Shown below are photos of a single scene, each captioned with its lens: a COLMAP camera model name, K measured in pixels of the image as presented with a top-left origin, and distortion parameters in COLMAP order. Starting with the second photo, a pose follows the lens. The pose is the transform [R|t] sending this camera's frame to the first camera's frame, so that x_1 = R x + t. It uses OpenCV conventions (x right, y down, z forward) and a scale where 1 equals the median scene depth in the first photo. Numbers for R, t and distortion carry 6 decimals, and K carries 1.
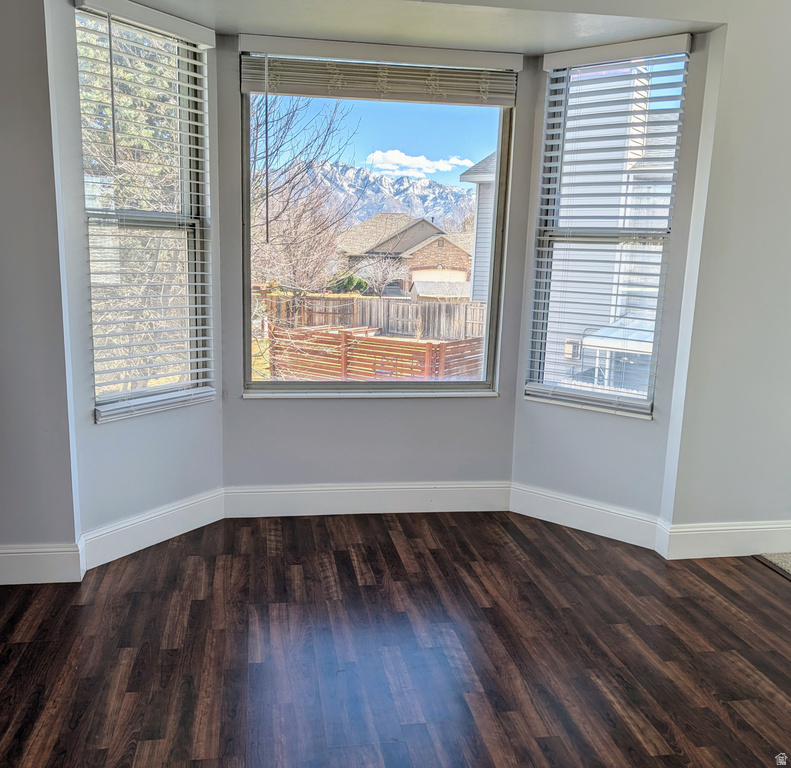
lens RADIAL K [[736.7, 0, 395.6], [0, 736.7, 387.0], [0, 0, 1]] dist [0.015787, 0.000000]
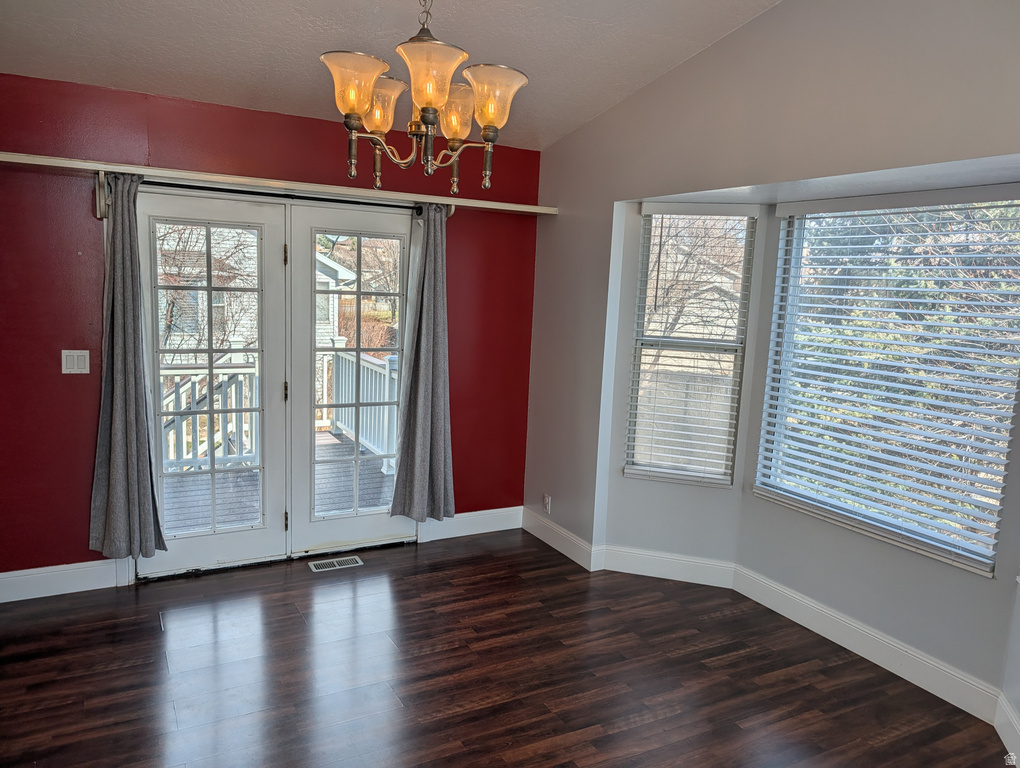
lens RADIAL K [[728.5, 0, 509.3], [0, 728.5, 378.9], [0, 0, 1]] dist [0.011894, -0.016765]
pose [[0.331864, 0.113518, -0.936472, 0.816256], [-0.216415, 0.975417, 0.041546, -0.145778], [0.918167, 0.188879, 0.348273, 0.190441]]
